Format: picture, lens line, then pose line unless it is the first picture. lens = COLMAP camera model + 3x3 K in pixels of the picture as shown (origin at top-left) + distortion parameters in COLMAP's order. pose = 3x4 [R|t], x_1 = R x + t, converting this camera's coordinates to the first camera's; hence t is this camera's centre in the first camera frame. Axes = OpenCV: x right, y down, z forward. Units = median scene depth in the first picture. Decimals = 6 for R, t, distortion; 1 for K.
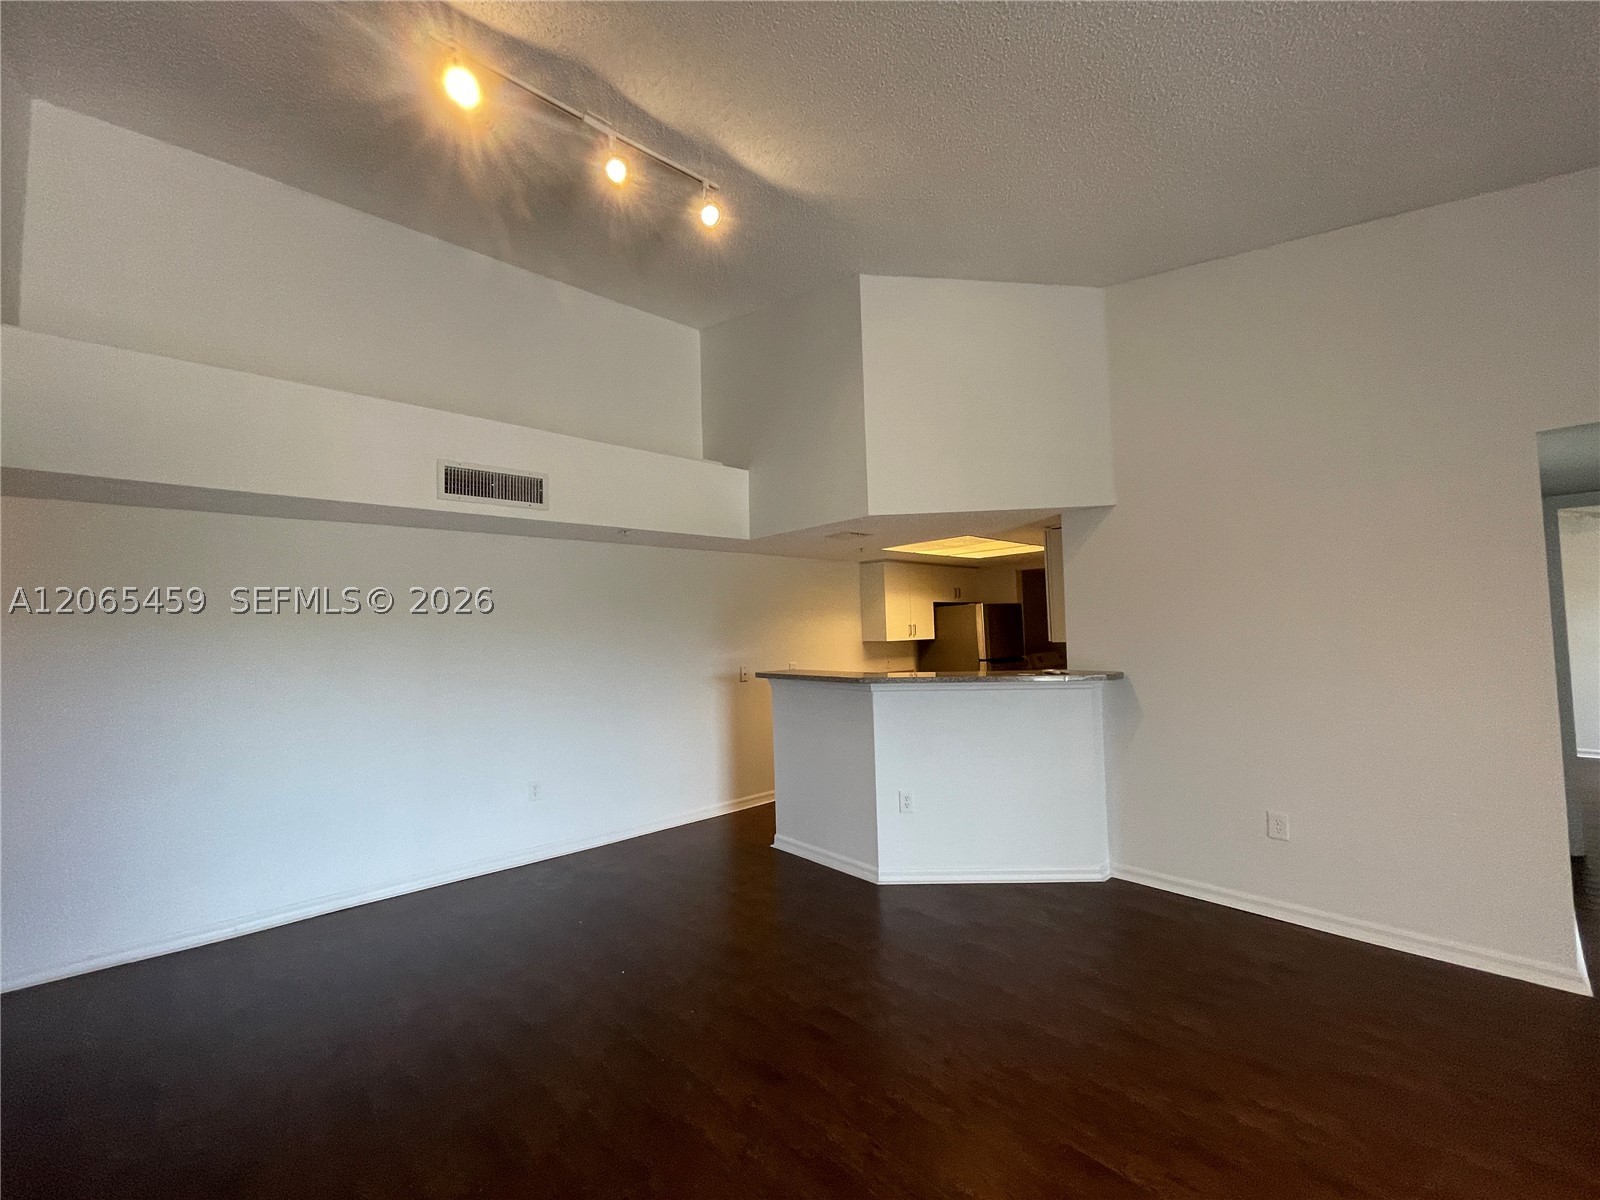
lens RADIAL K [[647.4, 0, 800.0], [0, 647.4, 600.0], [0, 0, 1]] dist [-0.001595, -0.000302]
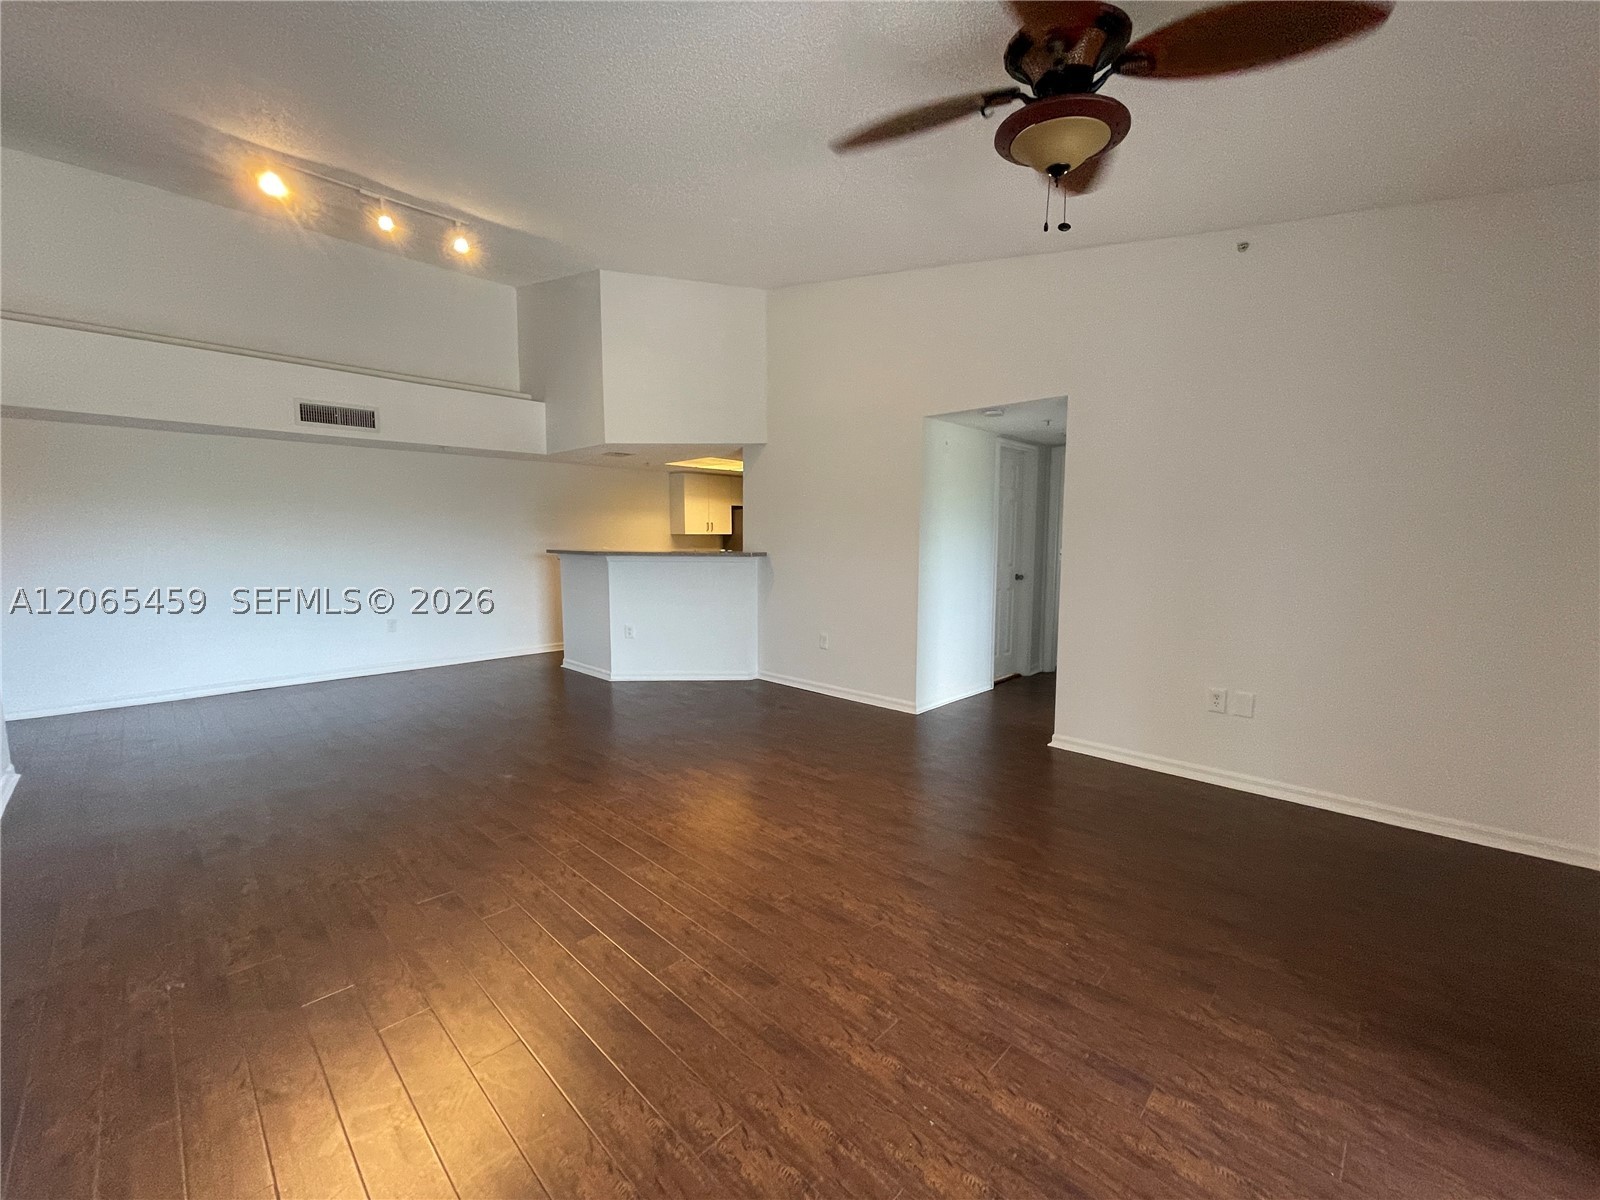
lens RADIAL K [[647.4, 0, 800.0], [0, 647.4, 600.0], [0, 0, 1]] dist [-0.001595, -0.000302]
pose [[0.998062, 0.021824, 0.058282, 0.478057], [-0.030085, 0.988994, 0.144865, -0.003232], [-0.054479, -0.146337, 0.987733, -0.555617]]
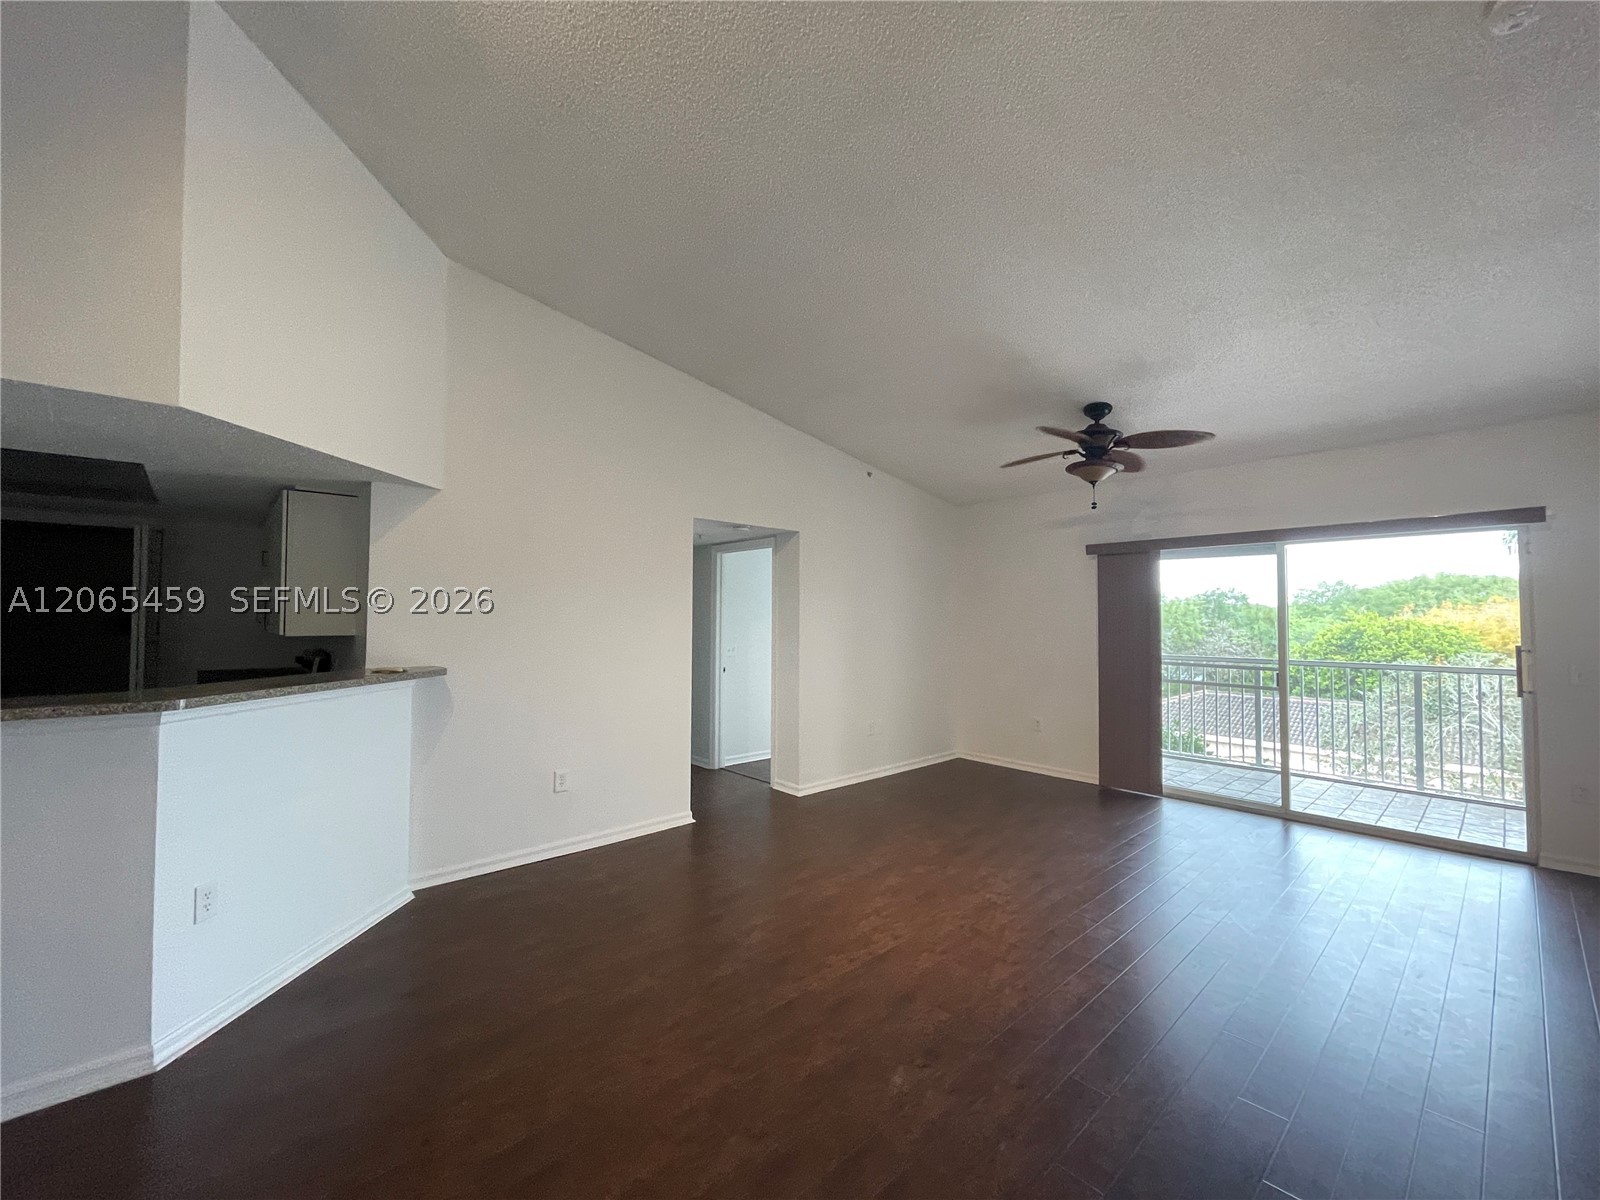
lens RADIAL K [[647.4, 0, 800.0], [0, 647.4, 600.0], [0, 0, 1]] dist [-0.001595, -0.000302]
pose [[0.013112, 0.052807, 0.998519, -0.438721], [-0.052229, 0.997277, -0.052056, 0.033630], [-0.998549, -0.051469, 0.015835, 0.446000]]
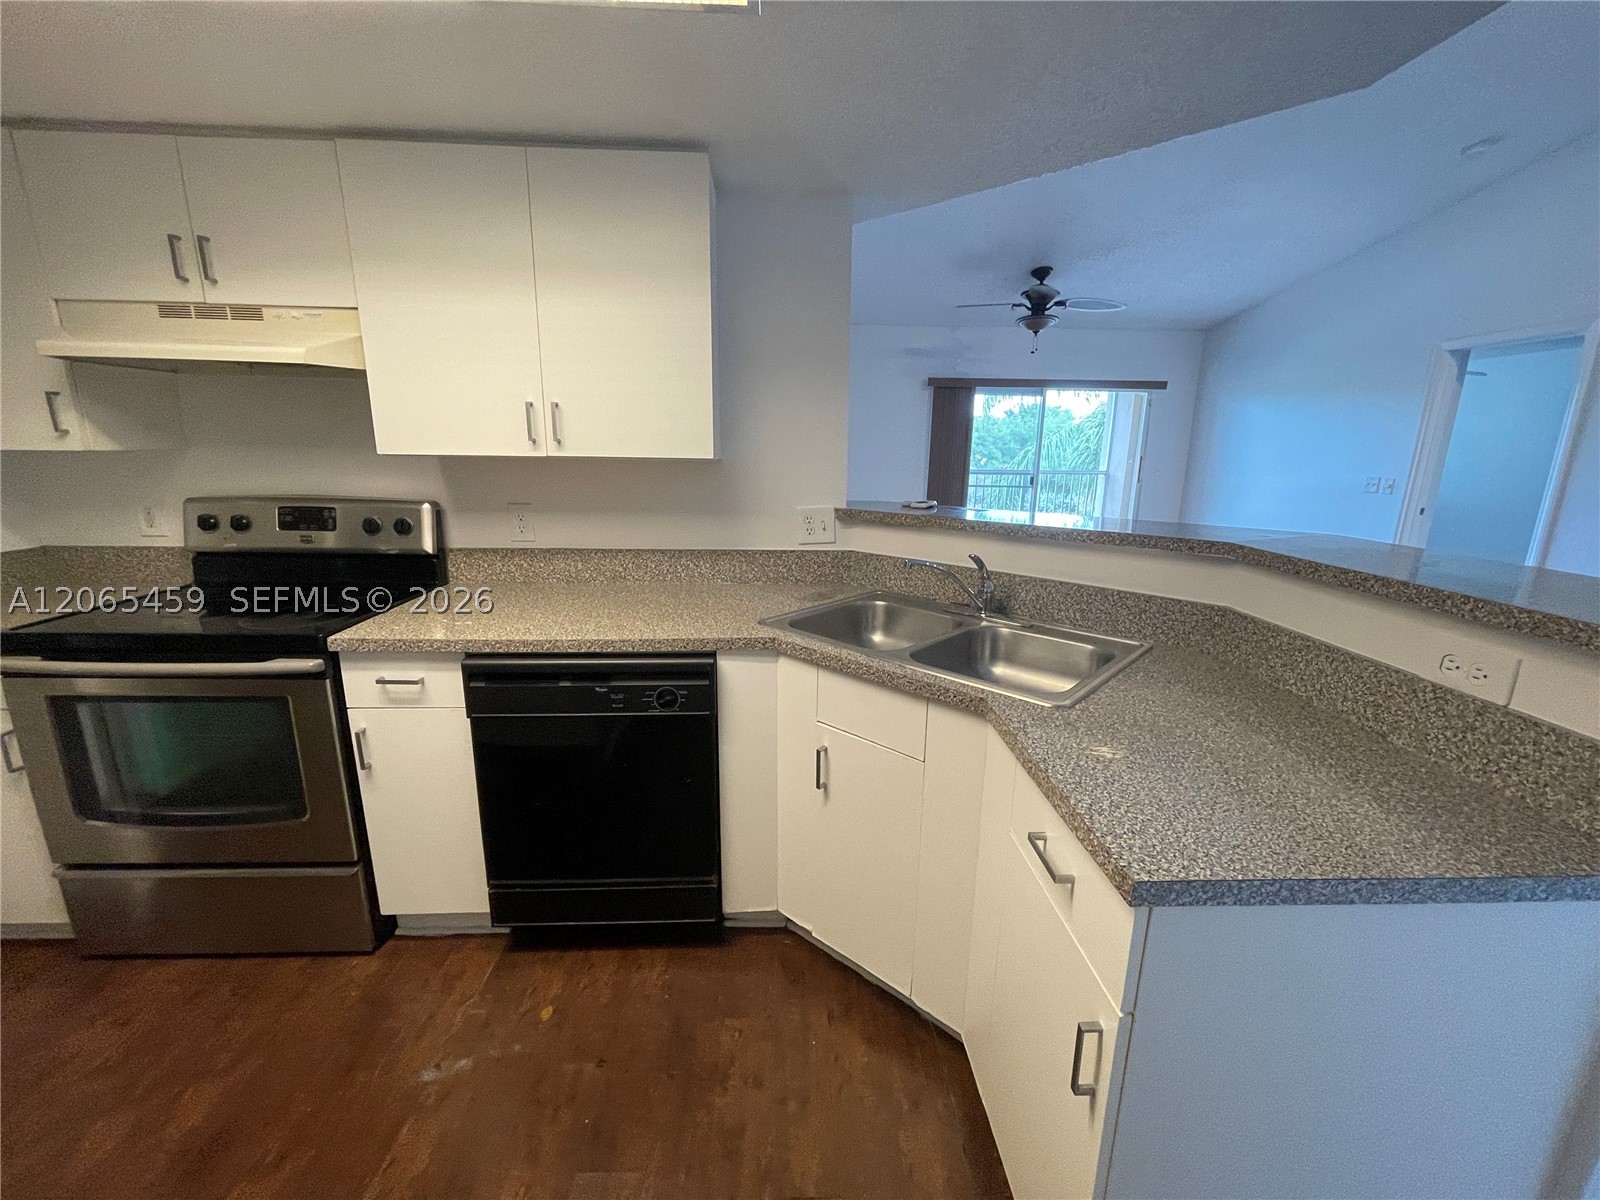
lens RADIAL K [[647.4, 0, 800.0], [0, 647.4, 600.0], [0, 0, 1]] dist [-0.001595, -0.000302]
pose [[-0.764918, -0.144904, 0.627617, 0.092244], [-0.025239, 0.980362, 0.195586, 0.065074], [-0.643633, 0.133767, -0.753554, 1.538292]]
